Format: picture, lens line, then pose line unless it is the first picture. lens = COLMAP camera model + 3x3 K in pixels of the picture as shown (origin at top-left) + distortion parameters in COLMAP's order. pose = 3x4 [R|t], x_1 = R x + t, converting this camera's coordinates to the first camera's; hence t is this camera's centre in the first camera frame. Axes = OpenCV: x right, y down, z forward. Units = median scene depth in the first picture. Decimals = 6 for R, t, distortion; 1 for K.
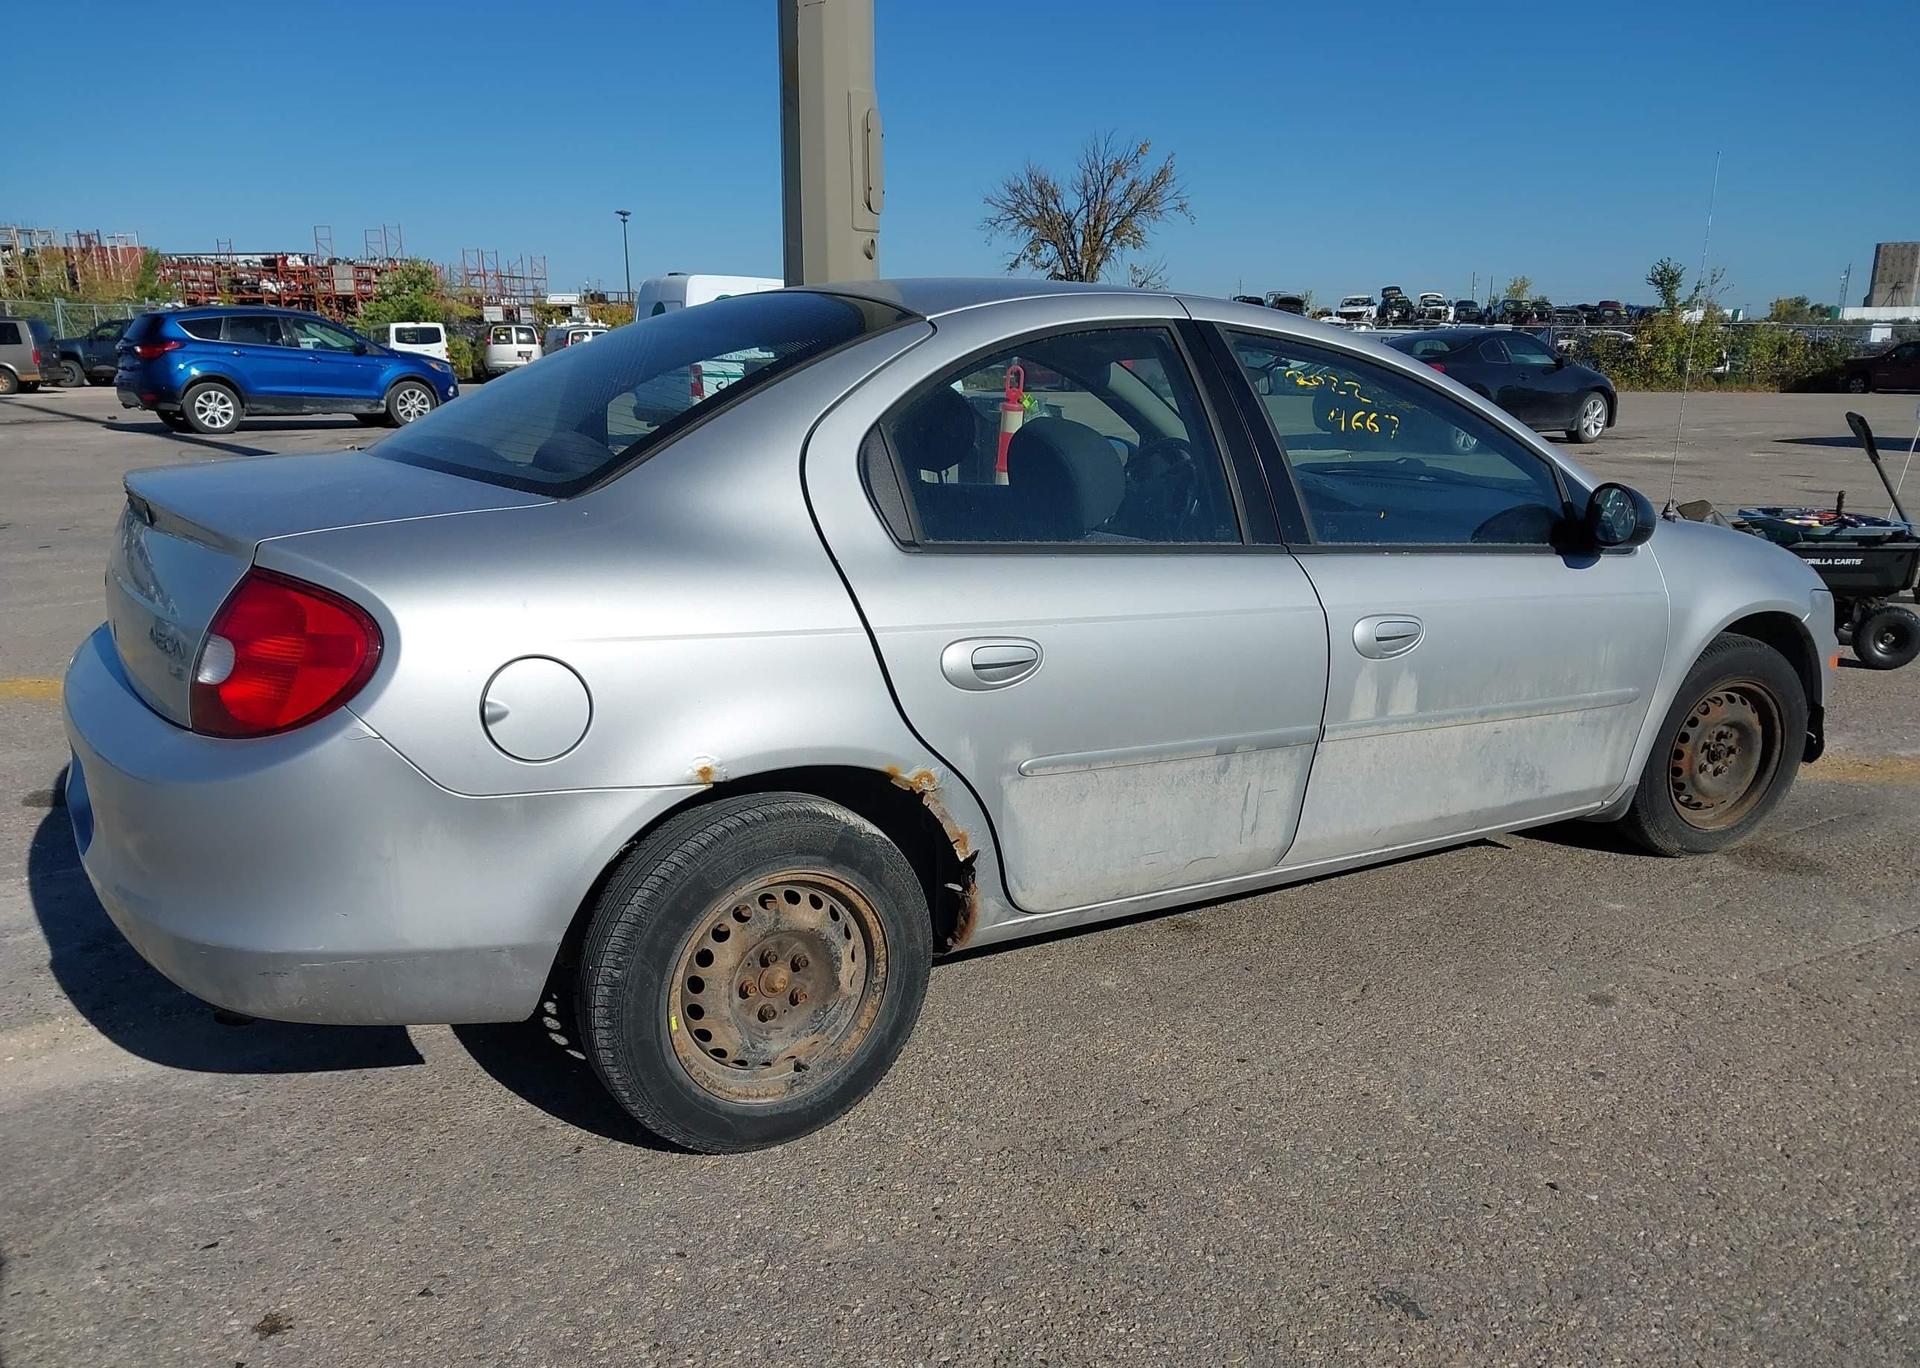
lens RADIAL K [[1508.3, 0, 960.1], [0, 1508.3, 783.4], [0, 0, 1]] dist [0.008937, -0.007583]
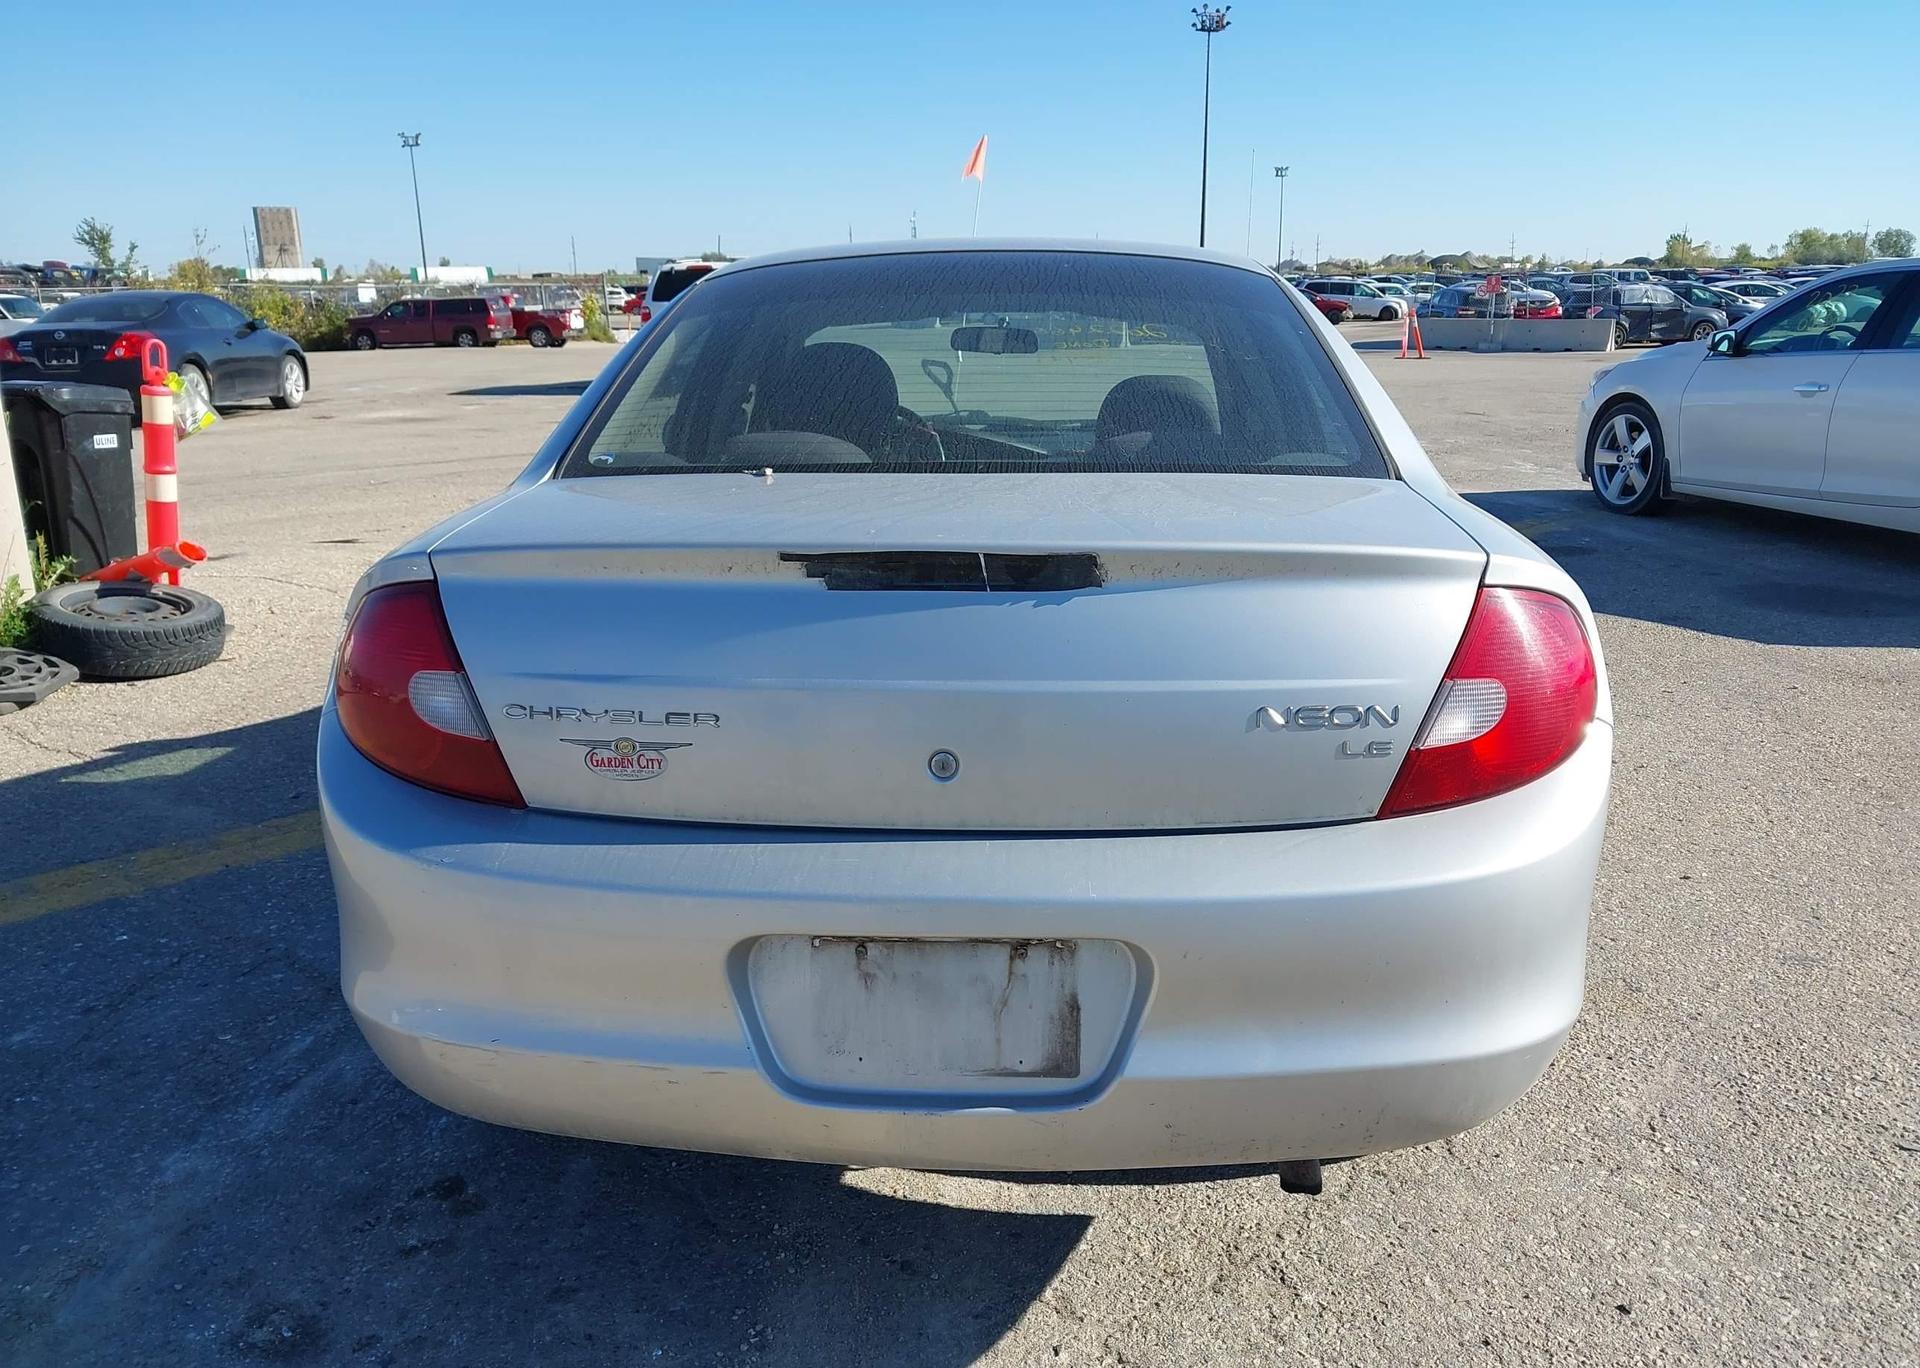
lens RADIAL K [[1508.3, 0, 960.1], [0, 1508.3, 783.4], [0, 0, 1]] dist [0.008937, -0.007583]
pose [[0.592117, -0.259503, 0.762925, -0.663397], [0.241721, 0.960332, 0.139046, -0.115342], [-0.768744, 0.102084, 0.631356, 0.365840]]
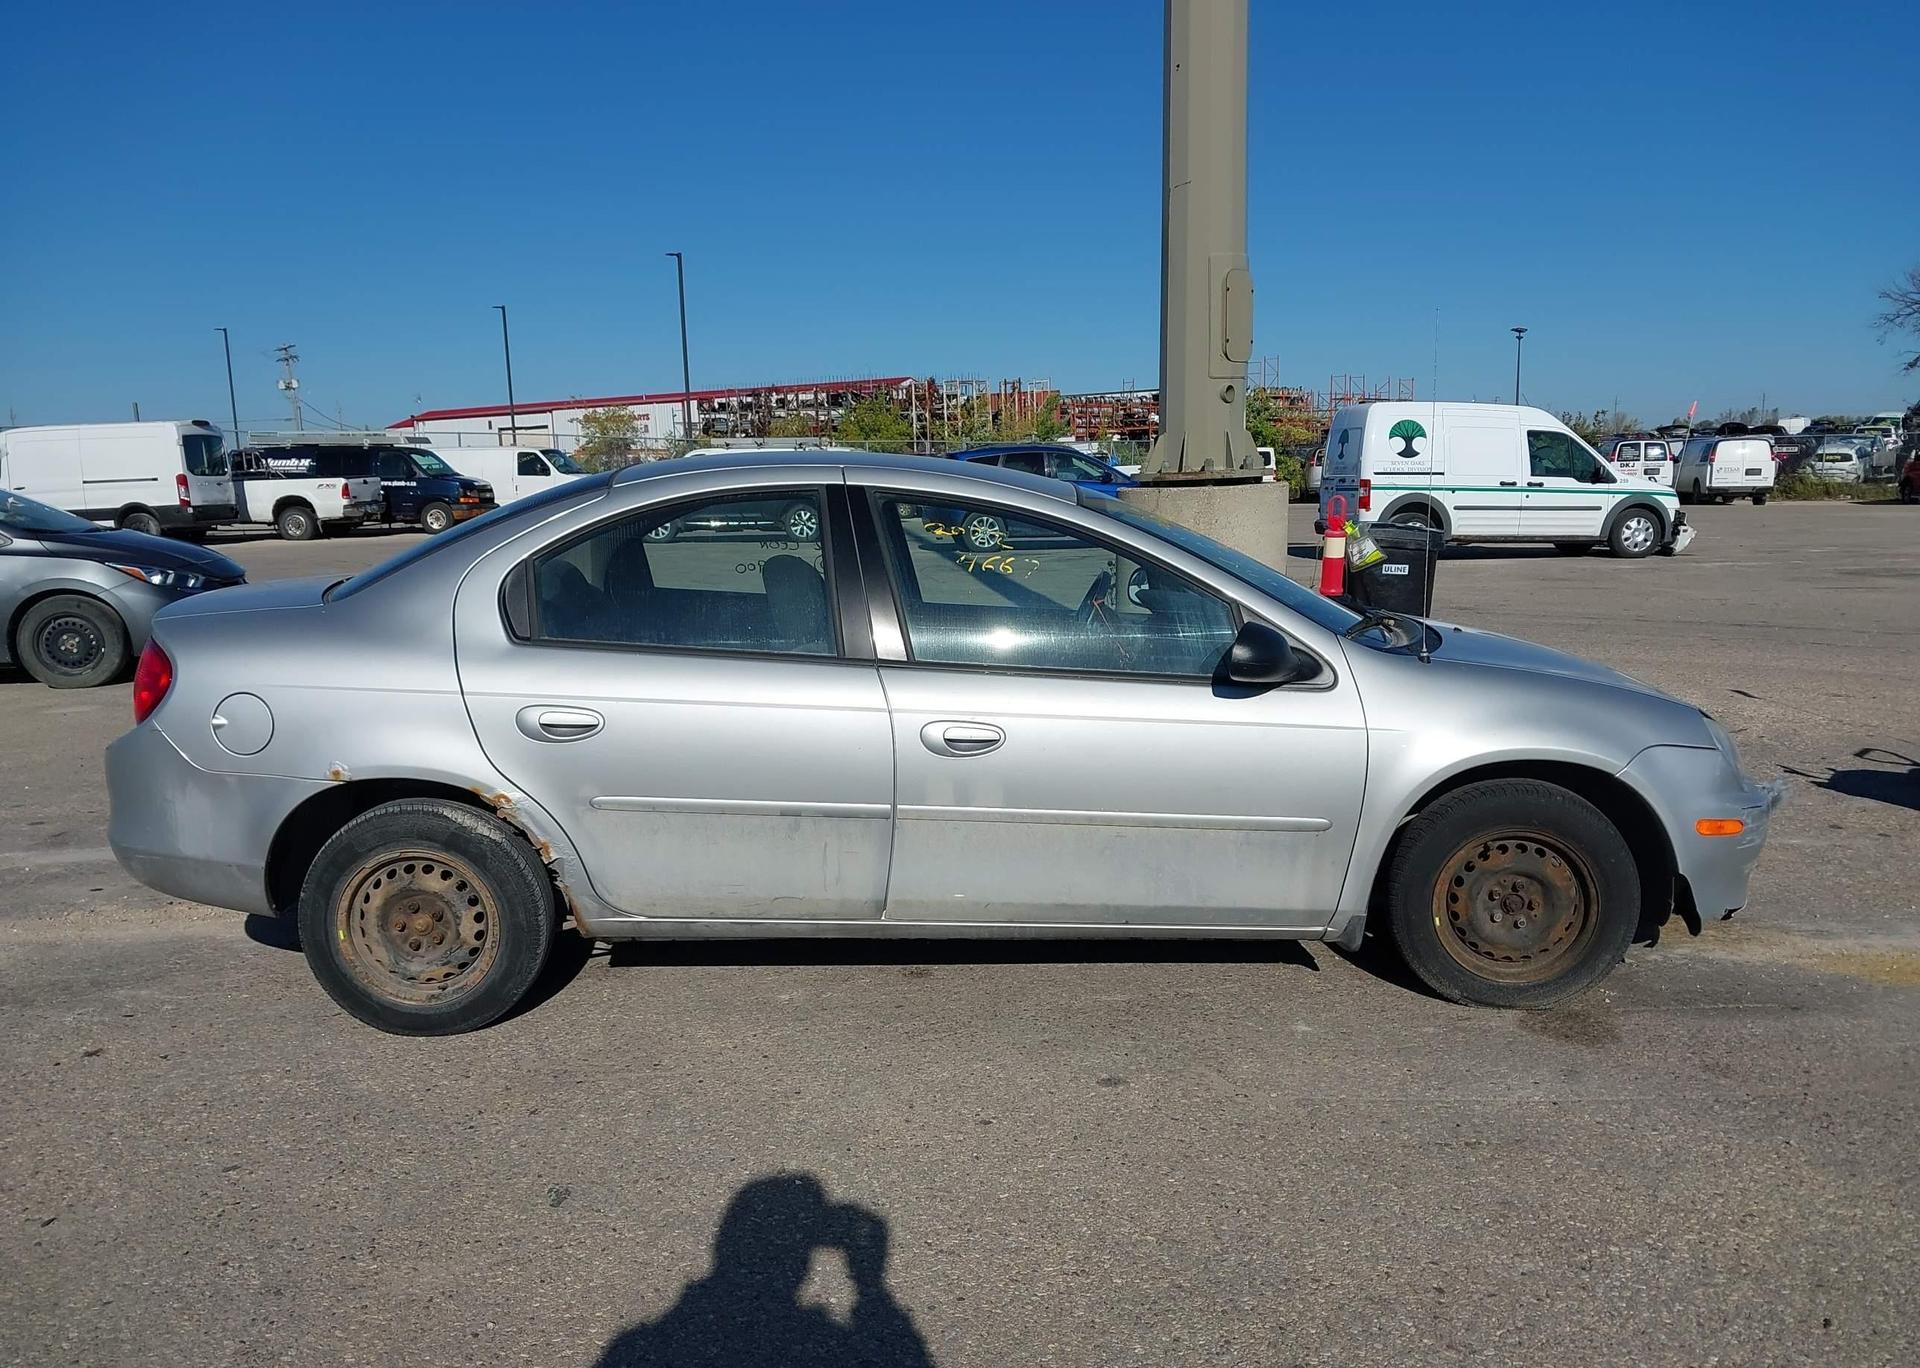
lens RADIAL K [[1508.3, 0, 960.1], [0, 1508.3, 783.4], [0, 0, 1]] dist [0.008937, -0.007583]
pose [[0.842195, 0.092755, -0.531134, 0.696264], [-0.131410, 0.990697, -0.035360, -0.015819], [0.522914, 0.099577, 0.846549, -0.004098]]
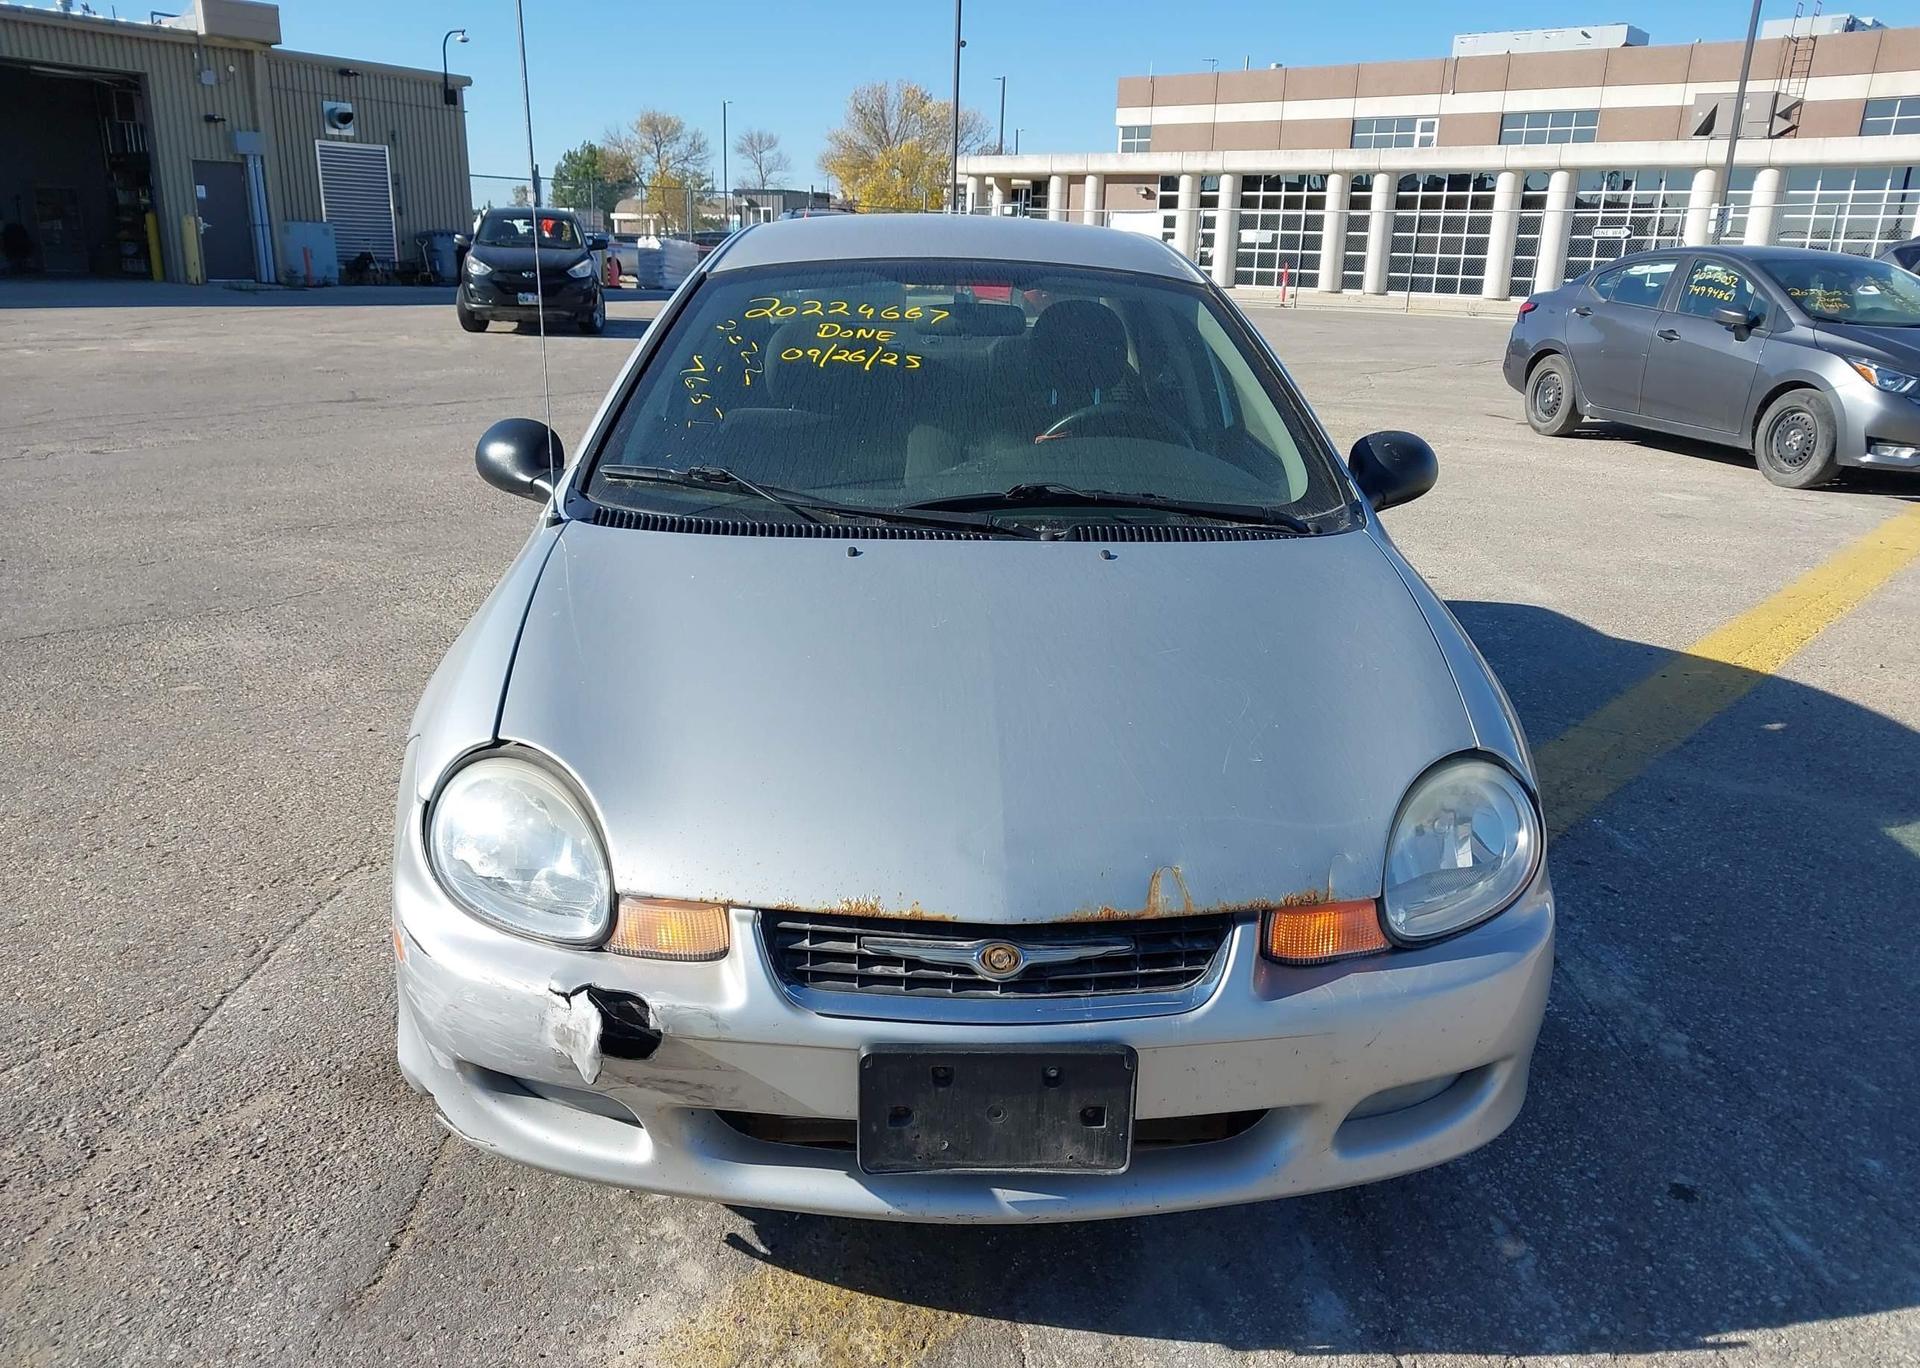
lens RADIAL K [[1508.3, 0, 960.1], [0, 1508.3, 783.4], [0, 0, 1]] dist [0.008937, -0.007583]
pose [[-0.510250, 0.273734, -0.815300, 0.911794], [-0.271471, 0.848264, 0.454700, -0.409724], [0.816057, 0.453341, -0.358516, 1.340016]]
